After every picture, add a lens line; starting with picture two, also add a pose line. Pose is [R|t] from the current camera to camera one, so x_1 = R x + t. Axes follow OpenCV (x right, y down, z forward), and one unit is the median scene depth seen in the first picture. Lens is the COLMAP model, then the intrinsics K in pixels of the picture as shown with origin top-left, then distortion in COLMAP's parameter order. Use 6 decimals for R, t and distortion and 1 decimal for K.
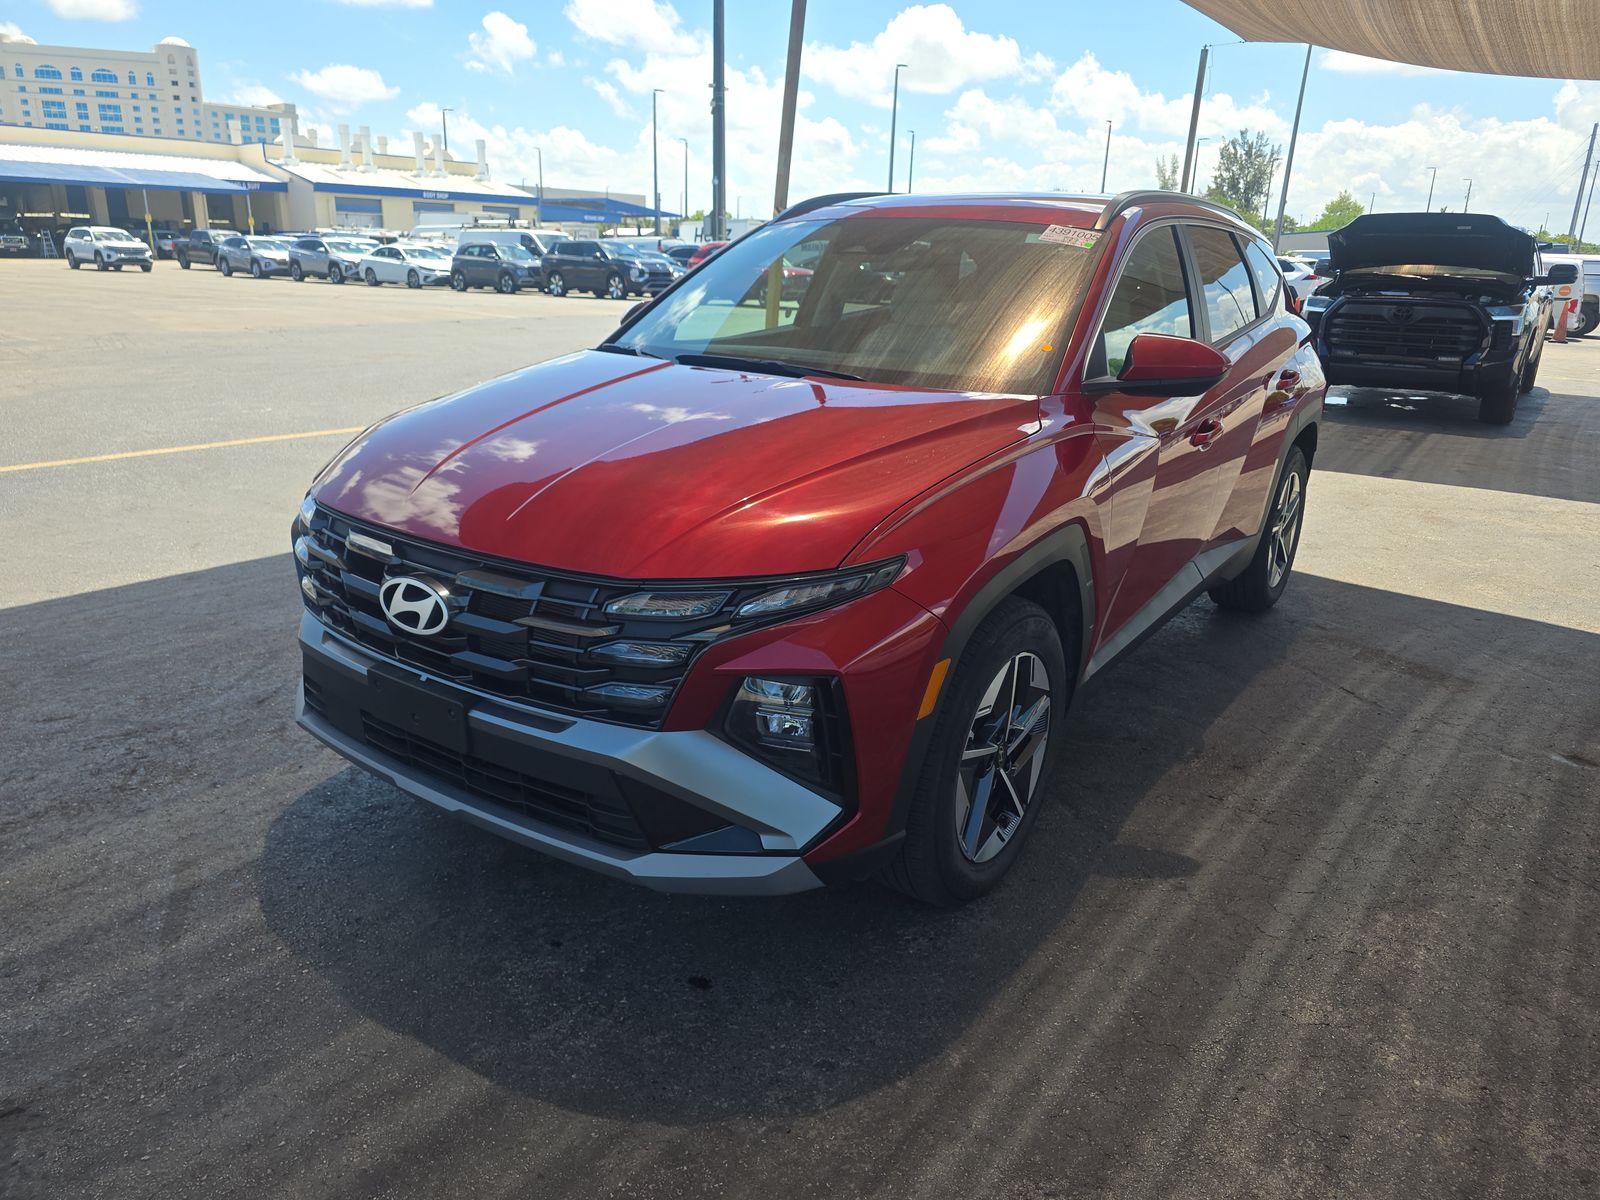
lens RADIAL K [[1082.1, 0, 790.5], [0, 1082.1, 592.3], [0, 0, 1]] dist [0.046872, -0.042724]
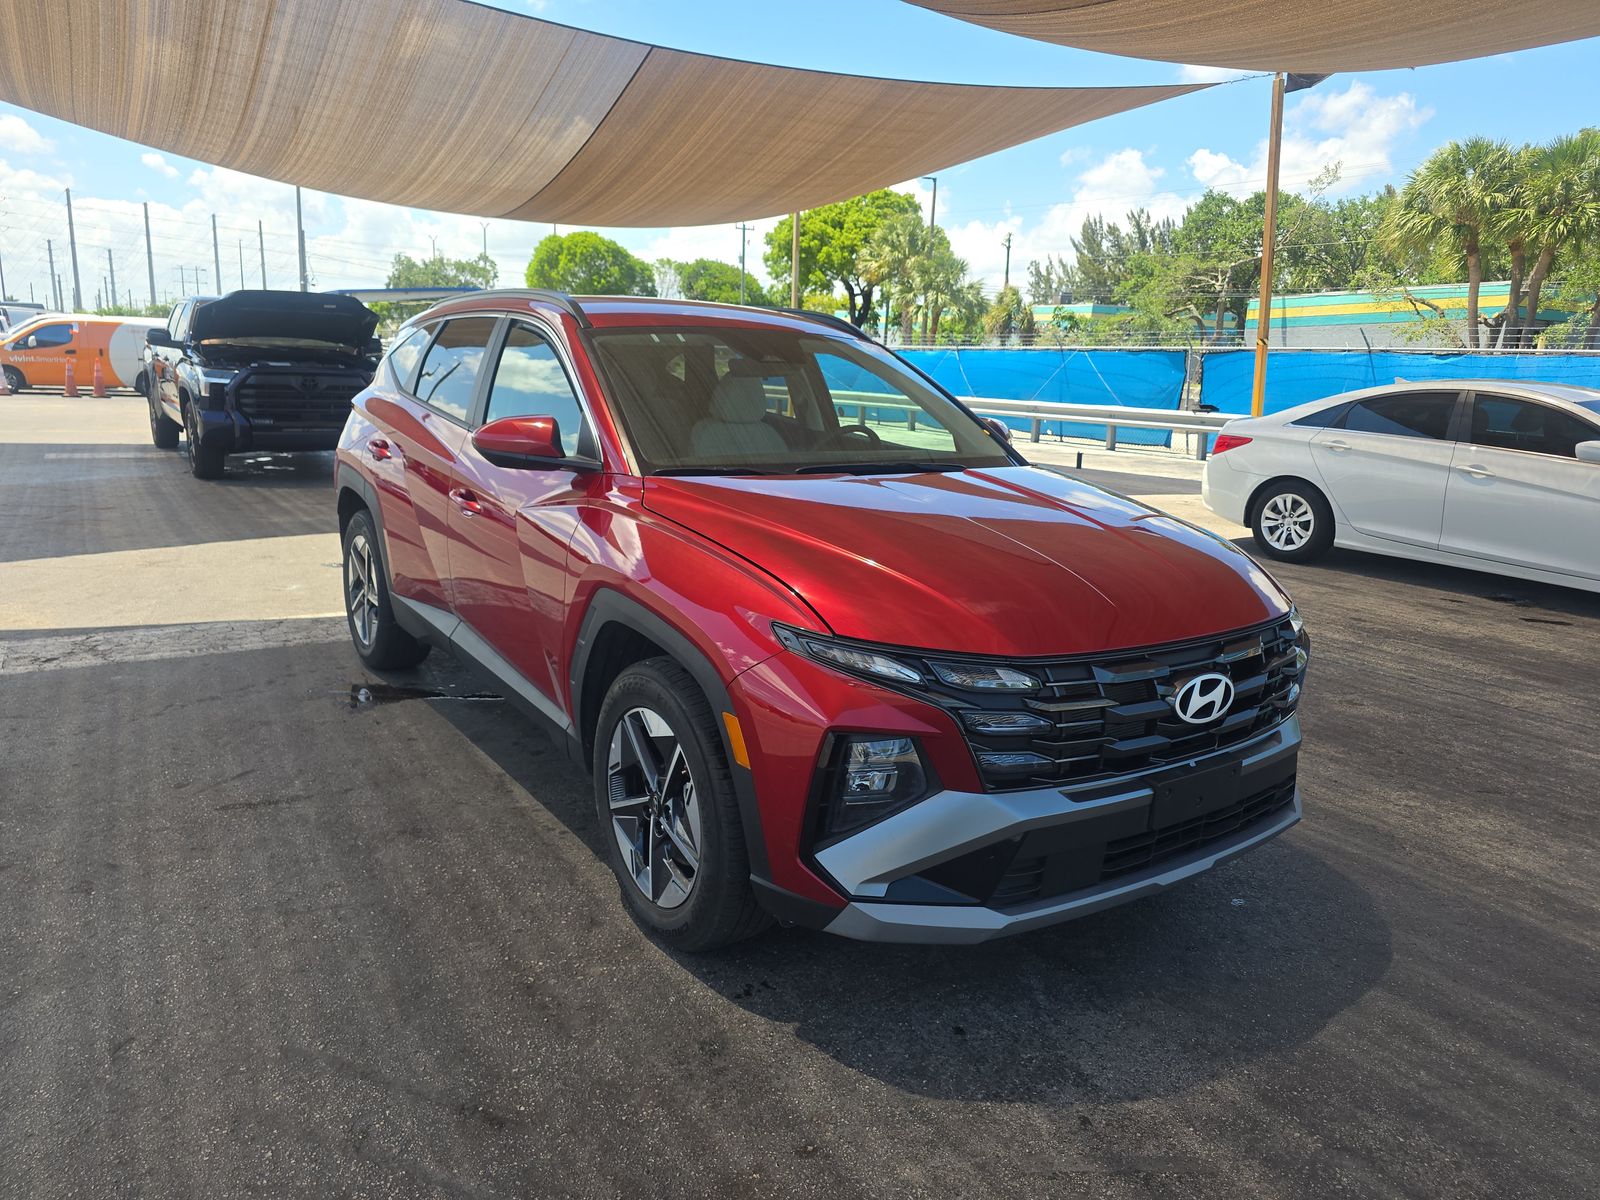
lens RADIAL K [[1082.1, 0, 790.5], [0, 1082.1, 592.3], [0, 0, 1]] dist [0.046872, -0.042724]
pose [[0.339695, -0.209416, 0.916925, -1.497930], [0.252276, 0.959460, 0.125669, -0.341058], [-0.906071, 0.188629, 0.378755, 0.942332]]
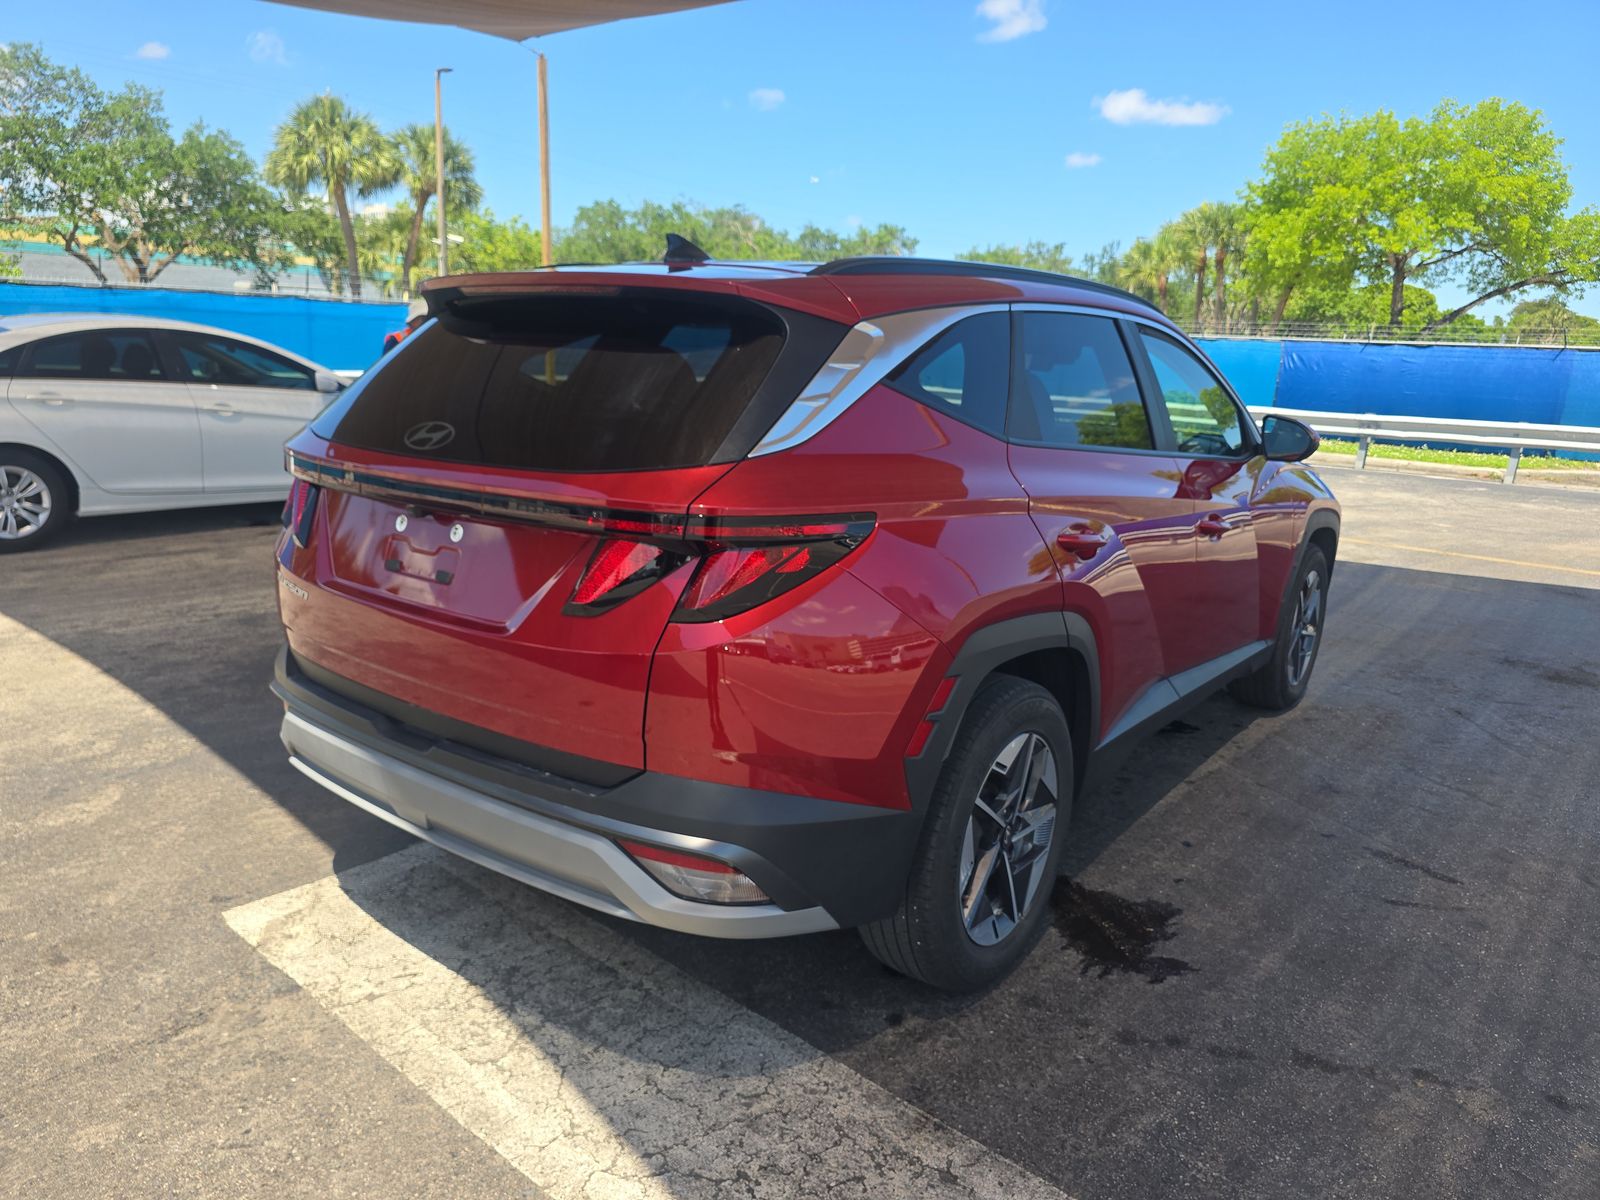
lens RADIAL K [[1082.1, 0, 790.5], [0, 1082.1, 592.3], [0, 0, 1]] dist [0.046872, -0.042724]
pose [[-0.997454, -0.067749, 0.022254, 0.561381], [-0.047856, 0.867315, 0.495454, -1.082715], [-0.052868, 0.493128, -0.868349, 3.570466]]
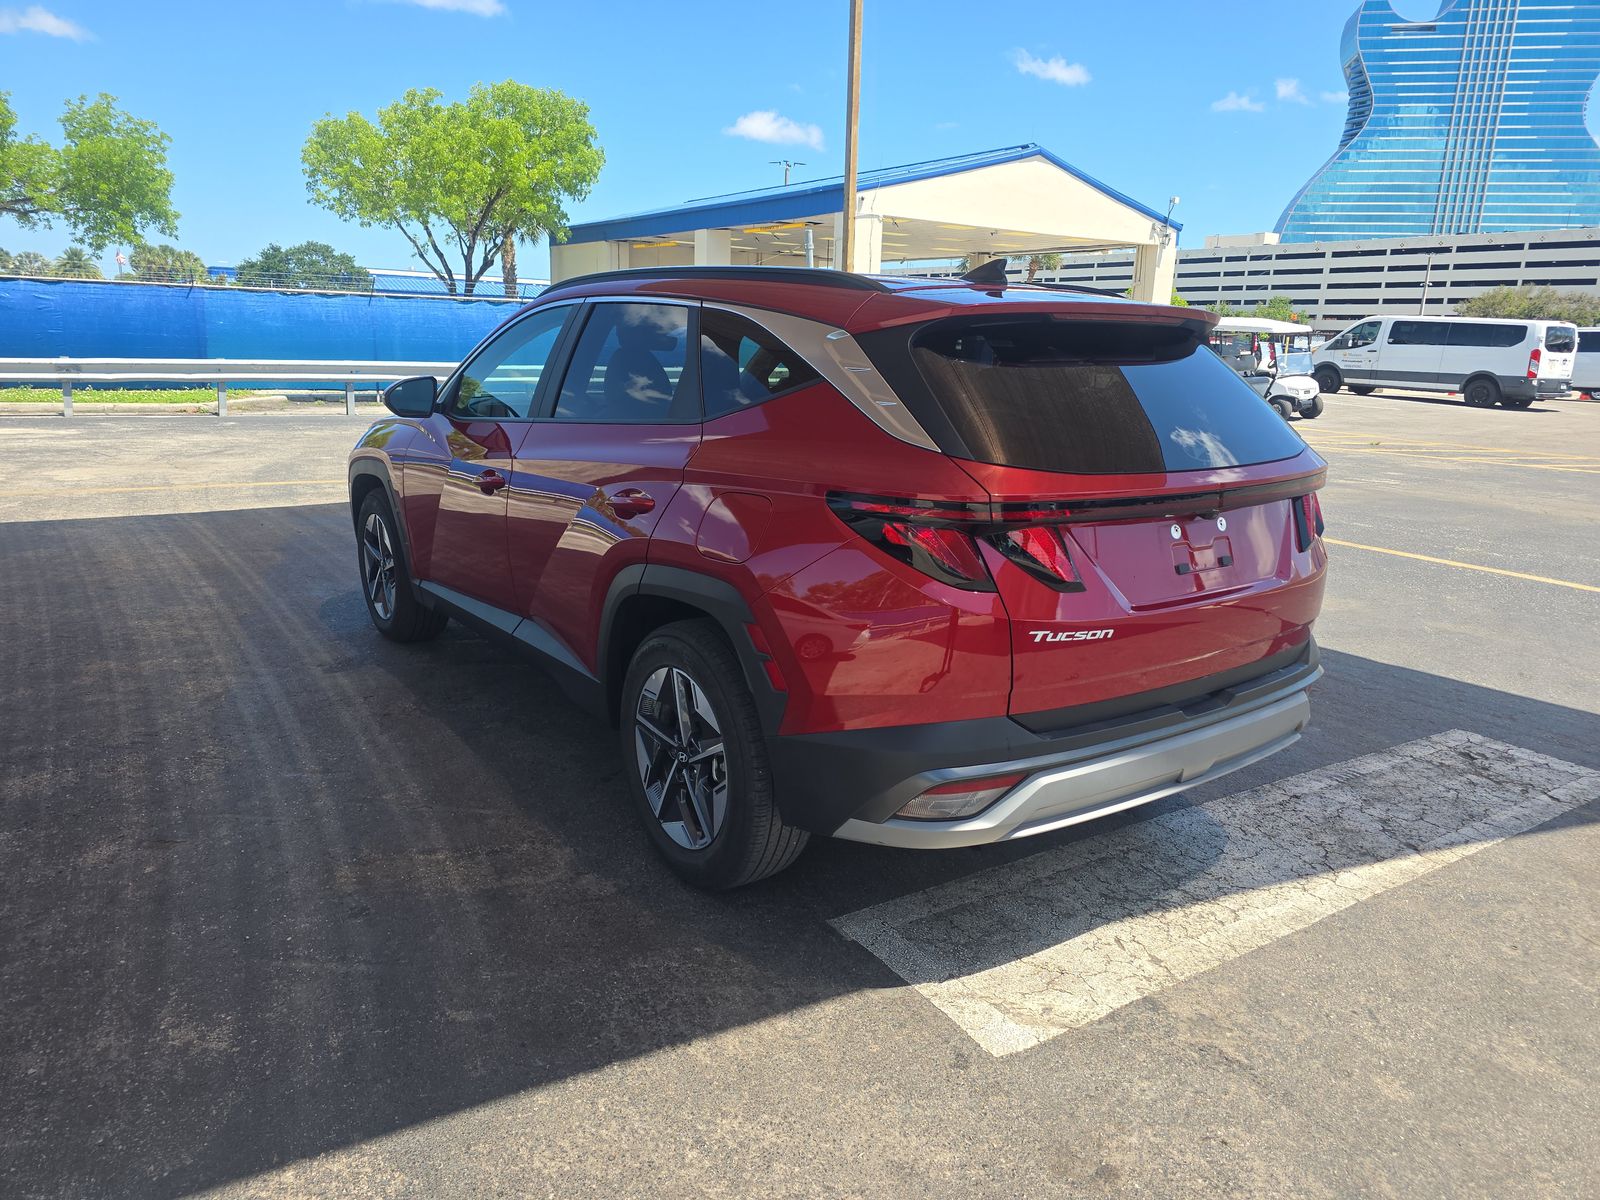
lens RADIAL K [[1078.2, 0, 794.7], [0, 1078.2, 592.4], [0, 0, 1]] dist [0.057805, -0.047026]
pose [[-0.314518, 0.189733, -0.930097, 2.214935], [-0.313869, 0.903924, 0.290531, -0.751607], [0.895860, 0.383305, -0.224749, 2.558846]]
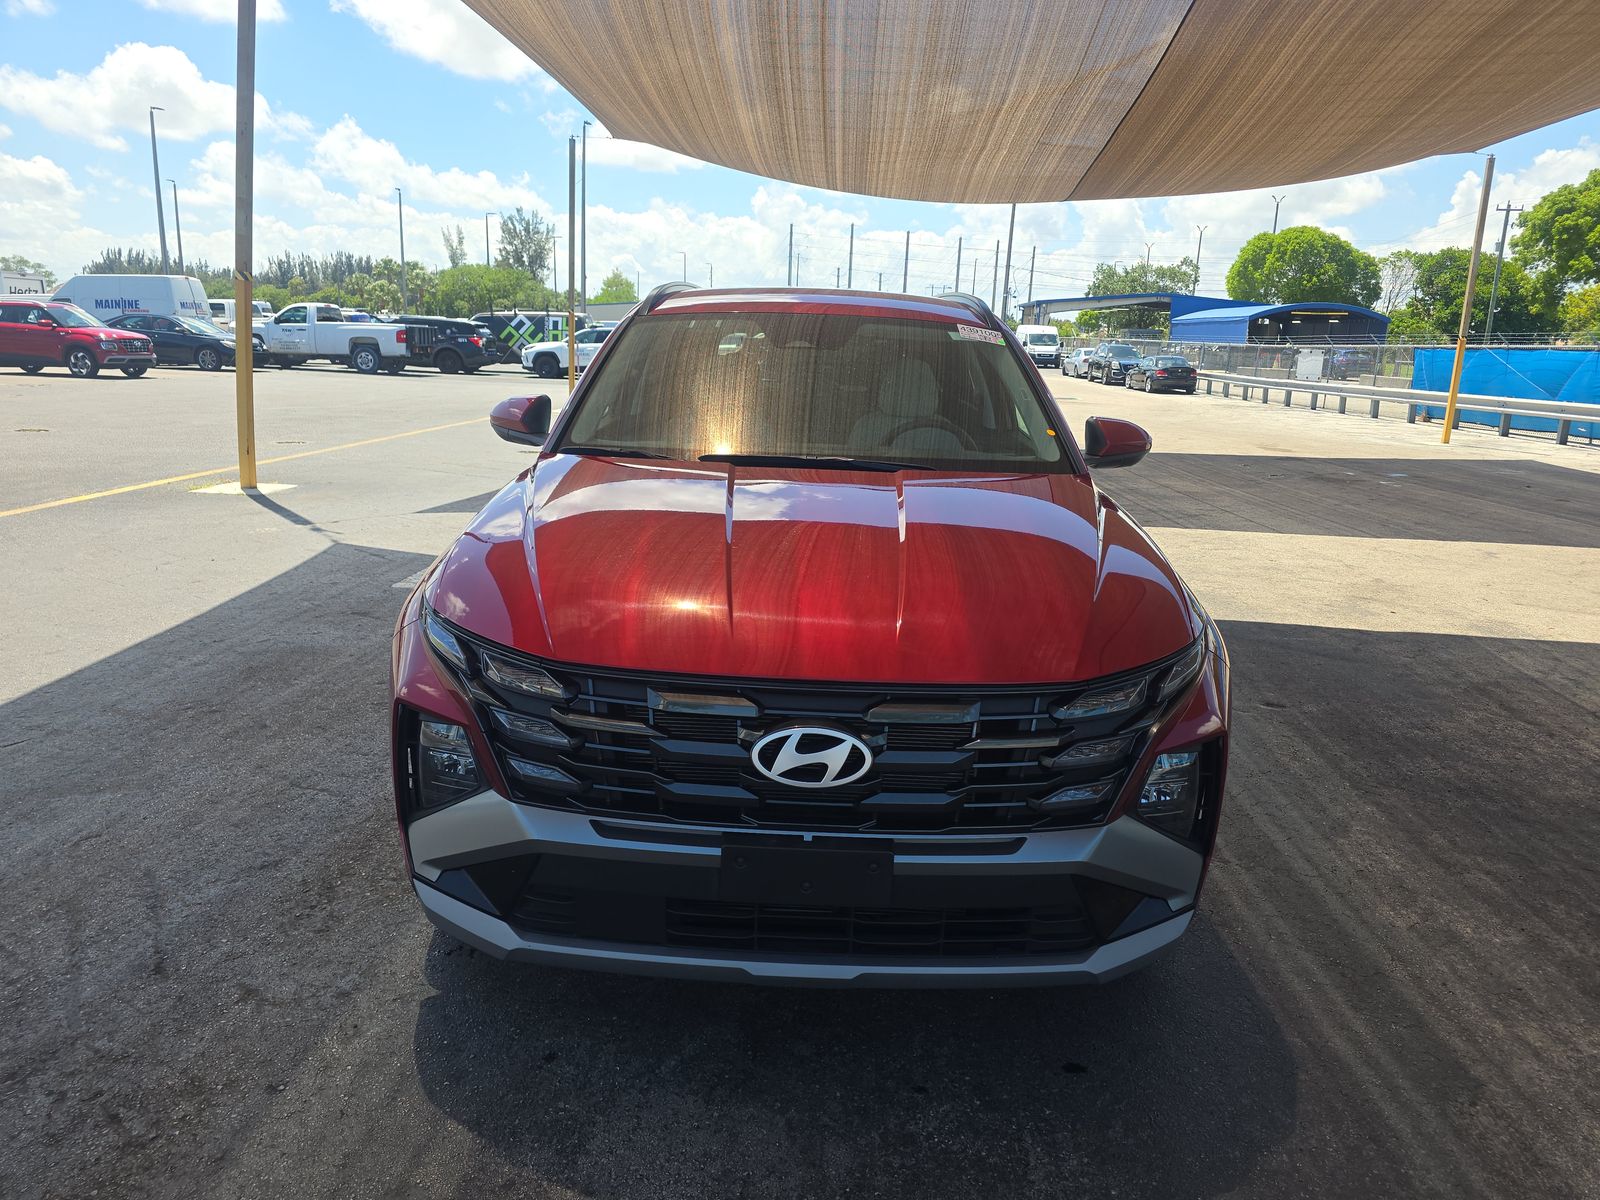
lens RADIAL K [[1082.1, 0, 790.5], [0, 1082.1, 592.3], [0, 0, 1]] dist [0.046872, -0.042724]
pose [[0.824597, -0.123946, 0.551976, -0.832834], [0.154372, 0.987974, -0.008767, -0.115741], [-0.544251, 0.092439, 0.833814, 0.260195]]
